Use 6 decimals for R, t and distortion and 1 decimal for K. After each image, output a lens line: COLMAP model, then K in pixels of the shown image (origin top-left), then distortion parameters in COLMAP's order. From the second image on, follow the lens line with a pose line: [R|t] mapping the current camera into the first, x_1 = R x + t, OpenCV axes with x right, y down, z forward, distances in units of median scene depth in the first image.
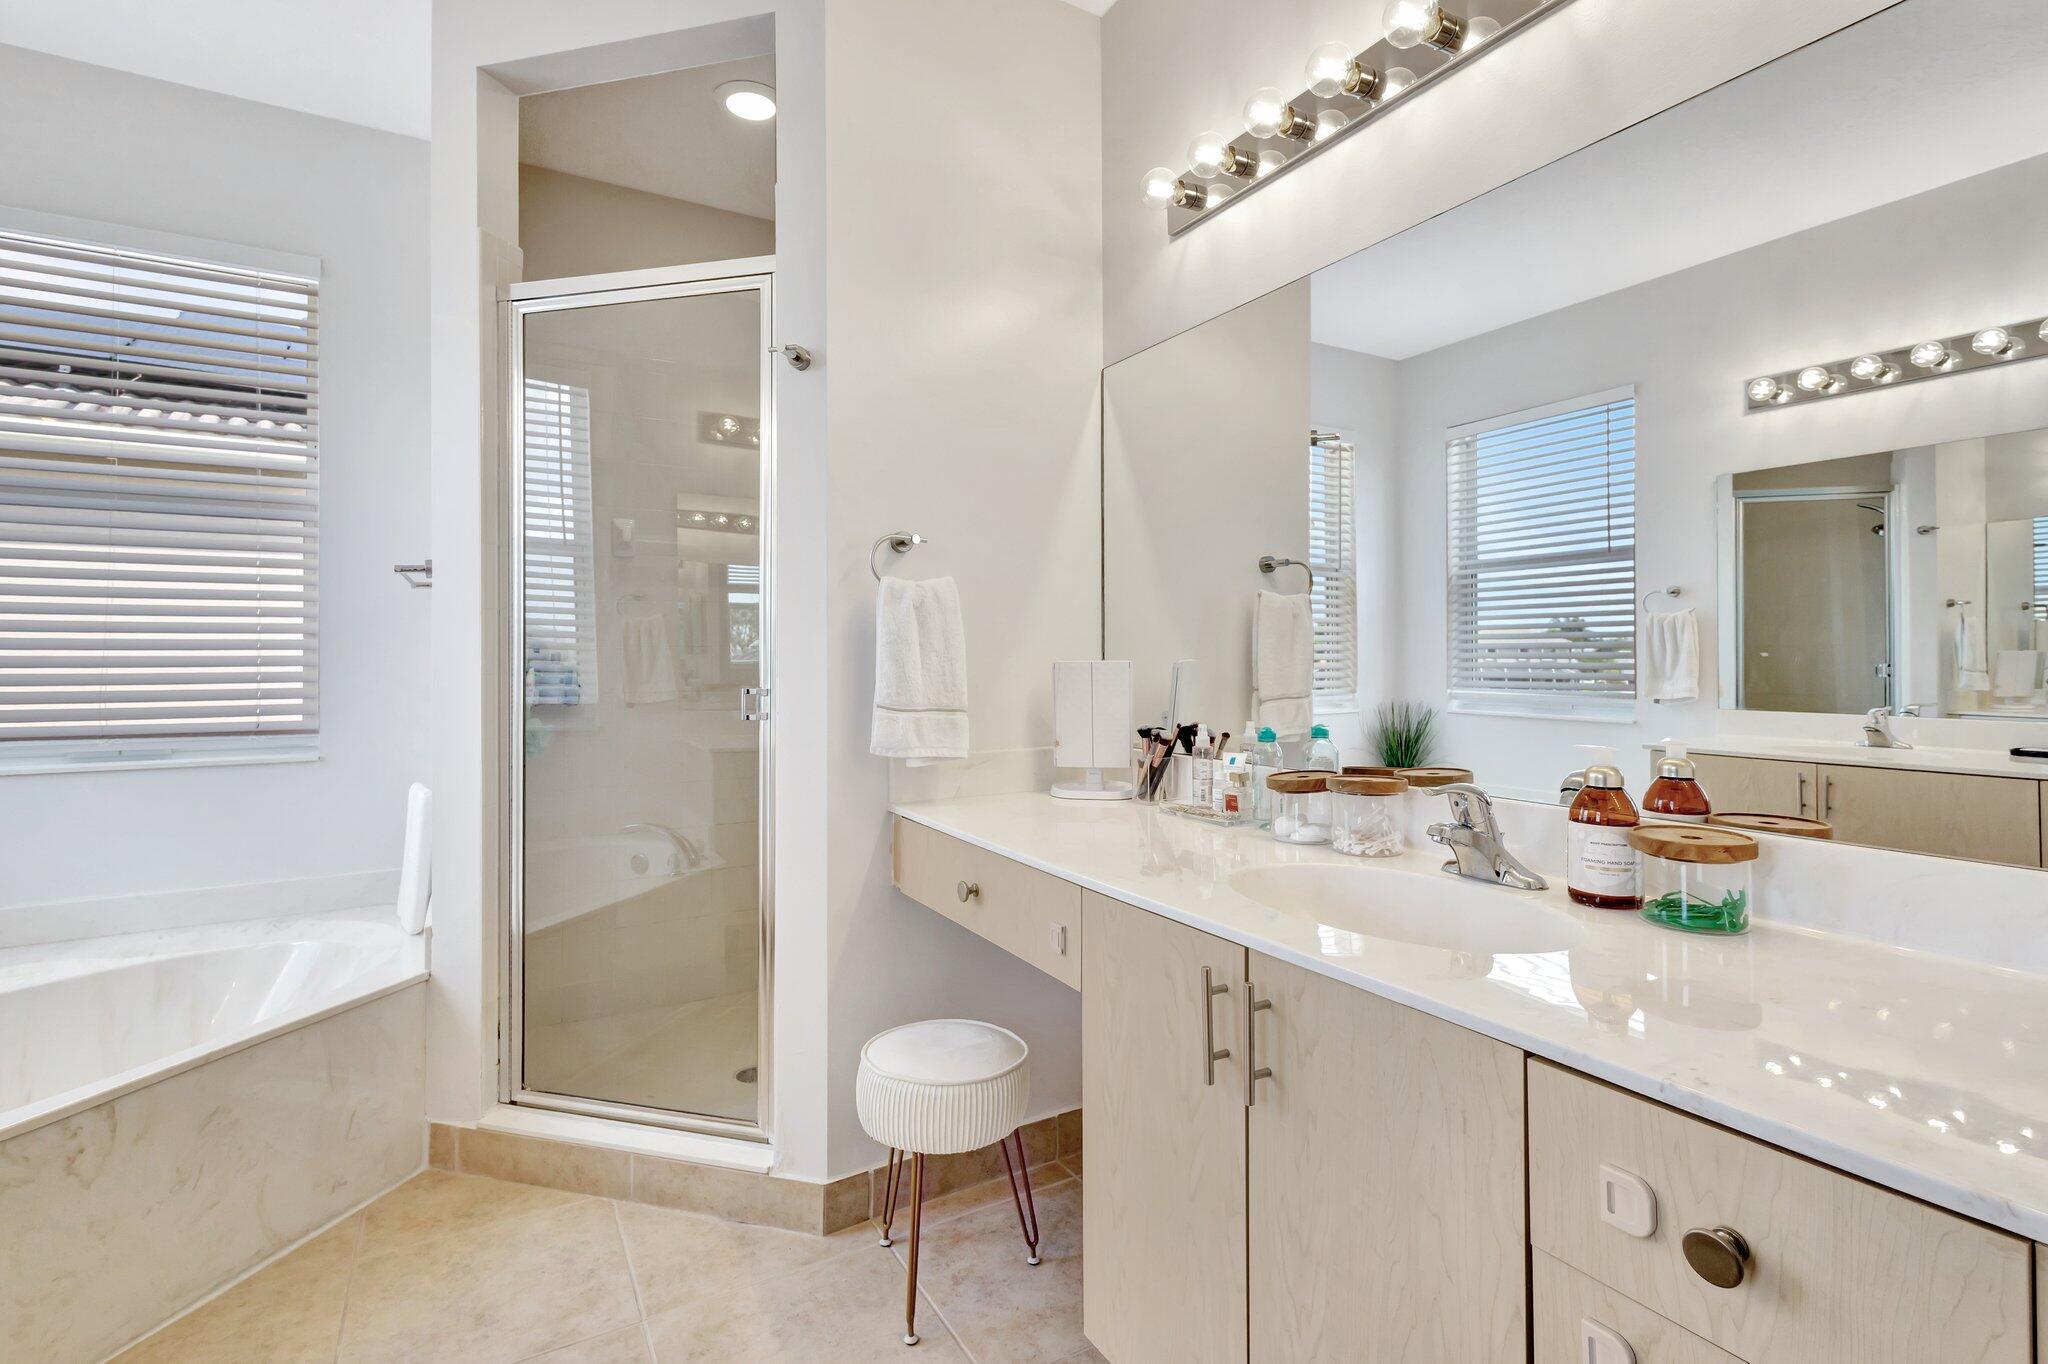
lens RADIAL K [[958.6, 0, 1029.7], [0, 958.6, 647.2], [0, 0, 1]] dist [0.003260, -0.000650]
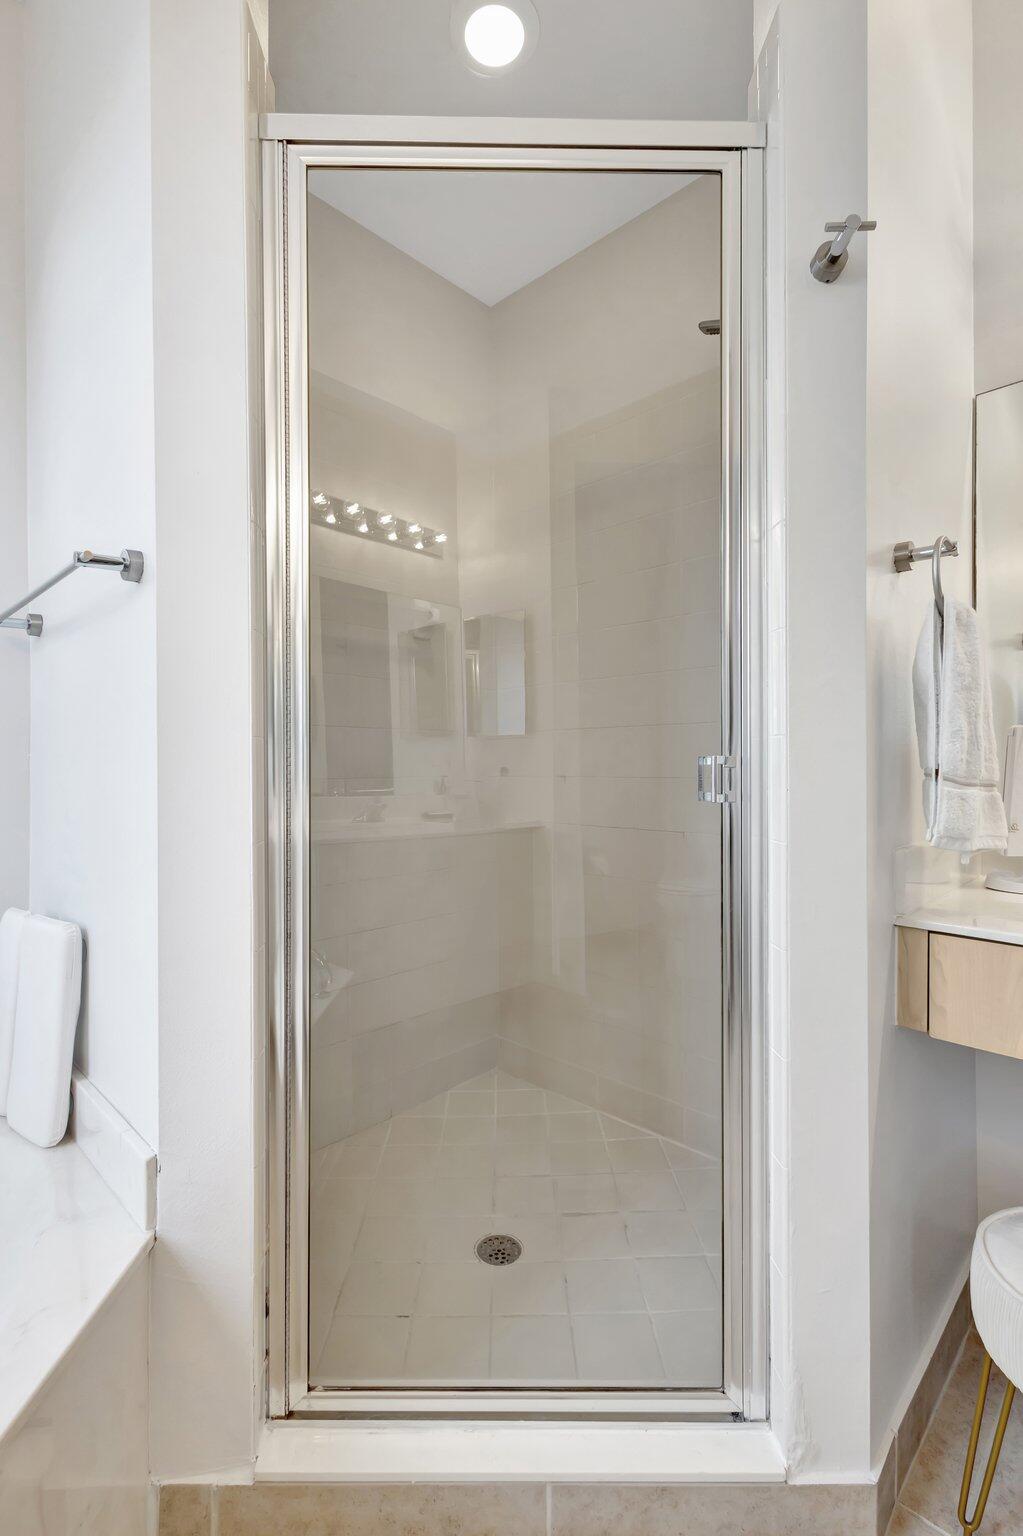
lens RADIAL K [[726.8, 0, 513.3], [0, 726.8, 761.9], [0, 0, 1]] dist [0.010414, -0.000085]
pose [[0.965223, 0.000577, 0.261426, -0.568579], [-0.003290, 0.999945, 0.009942, 0.041627], [-0.261406, -0.010456, 0.965172, 0.540811]]
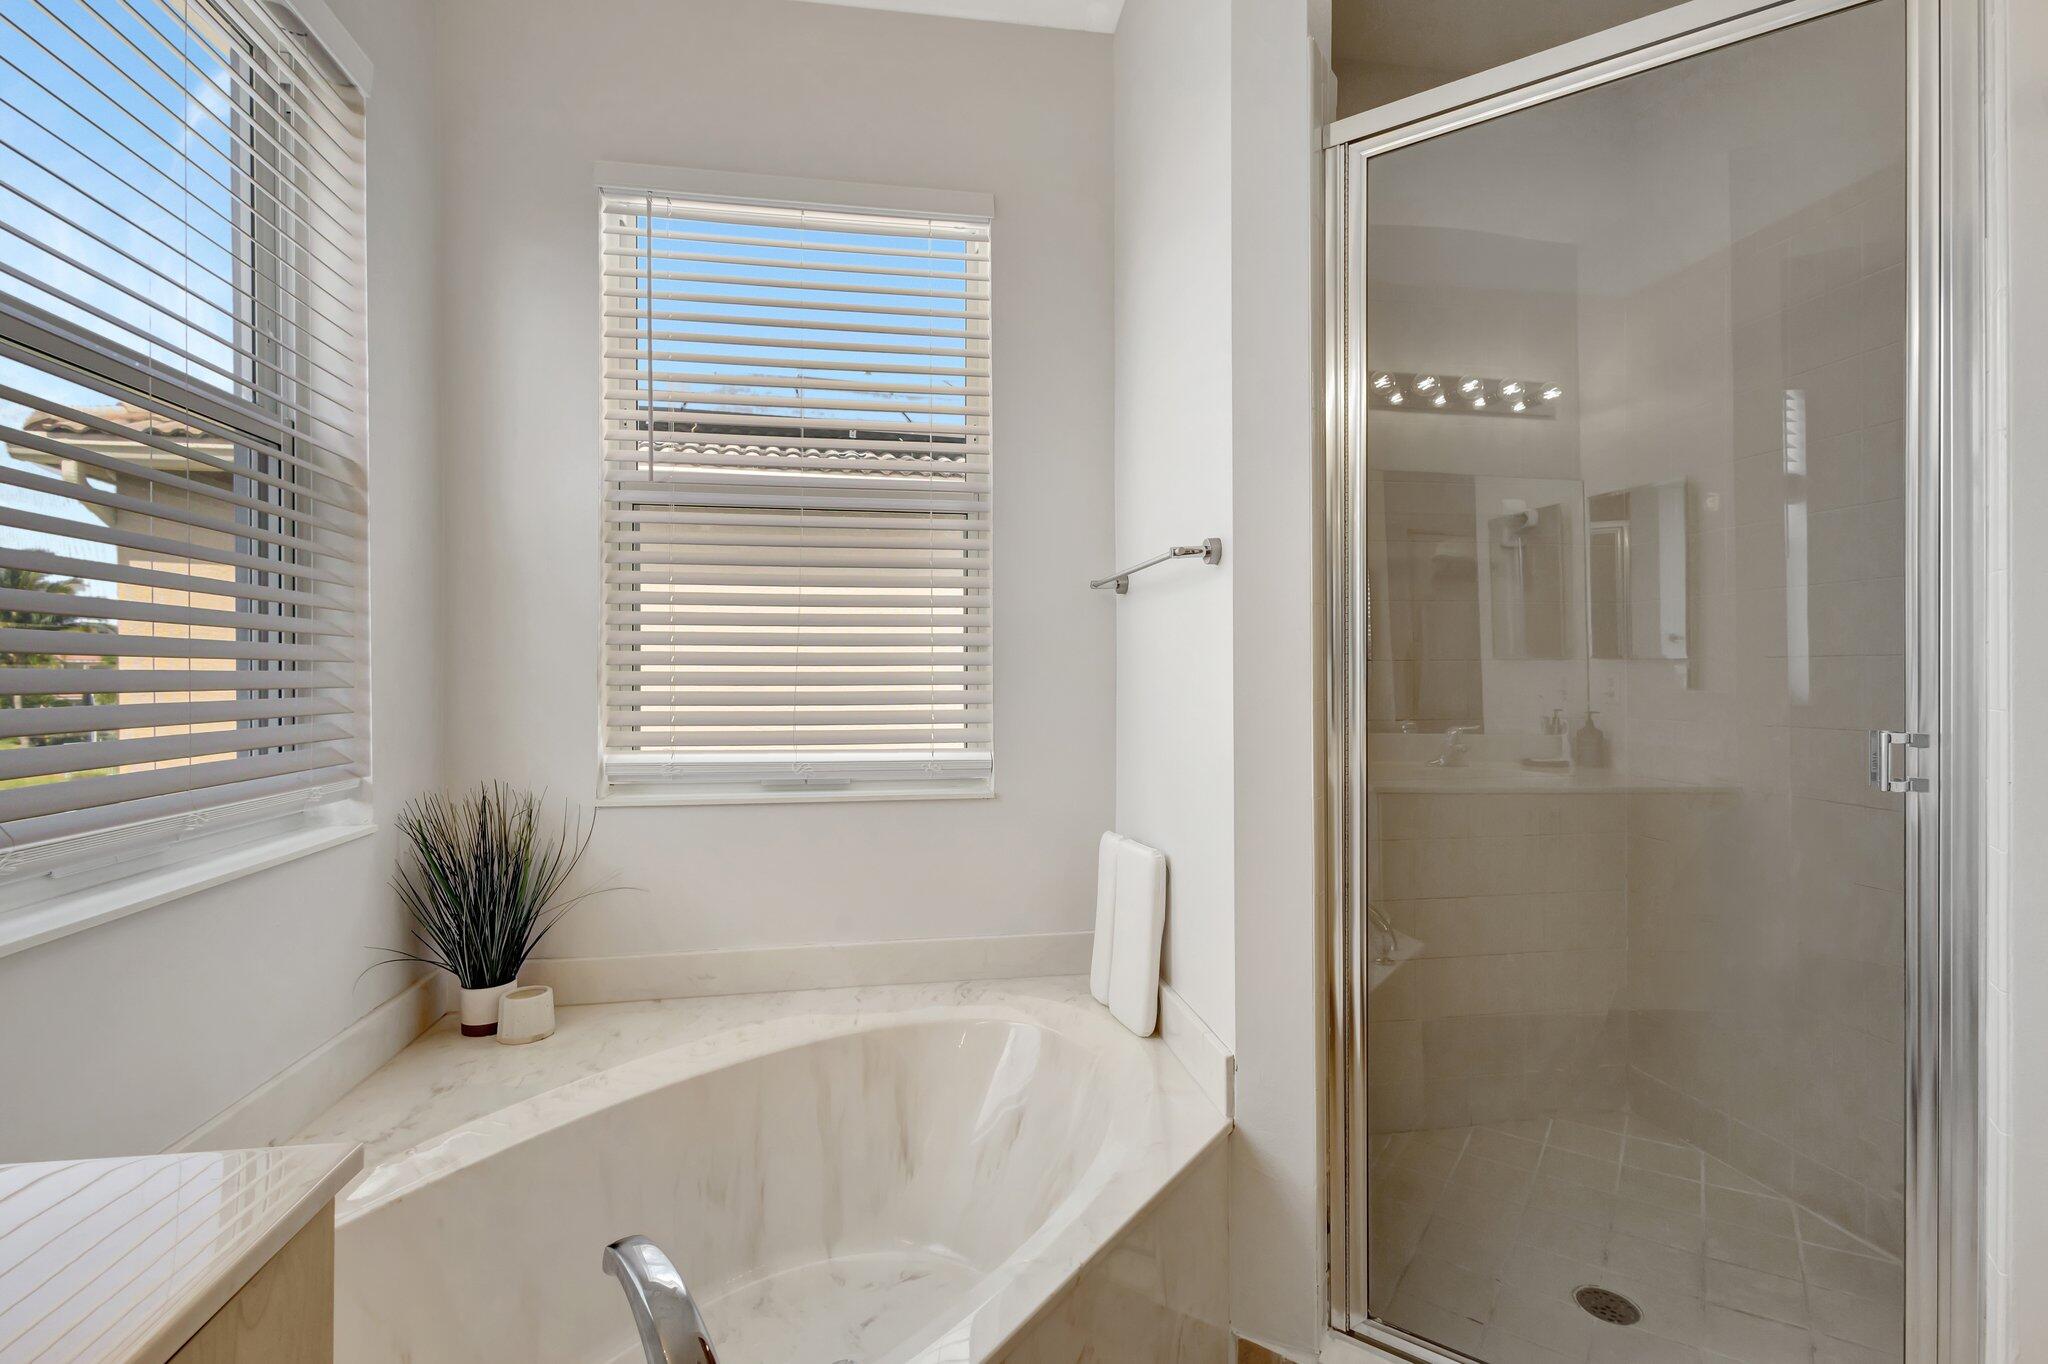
lens RADIAL K [[935.6, 0, 1022.8], [0, 935.6, 669.7], [0, 0, 1]] dist [0.003152, 0.000536]
pose [[0.933288, 0.000056, -0.359129, -0.561882], [0.002568, 0.999973, 0.006831, 0.001839], [0.359120, -0.007297, 0.933263, 0.328568]]
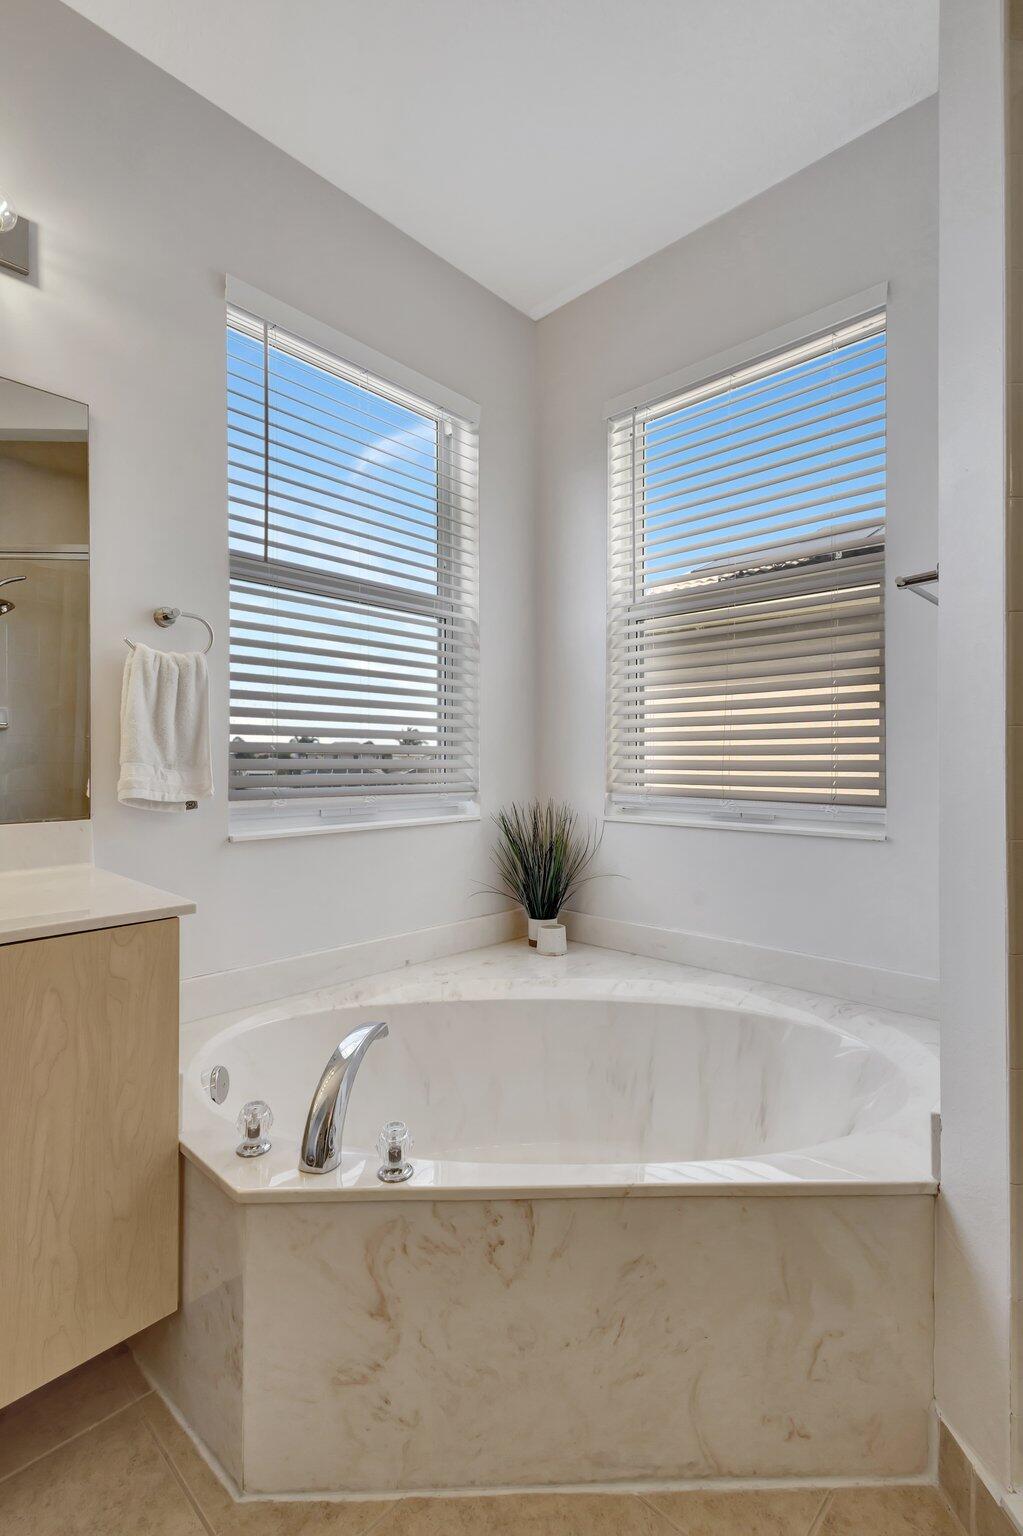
lens RADIAL K [[717.1, 0, 511.3], [0, 717.1, 755.5], [0, 0, 1]] dist [0.002004, -0.000890]
pose [[0.268817, -0.002433, -0.963188, -0.249334], [0.008511, 0.999964, -0.000151, 0.046885], [0.963154, -0.008157, 0.268828, 0.634582]]
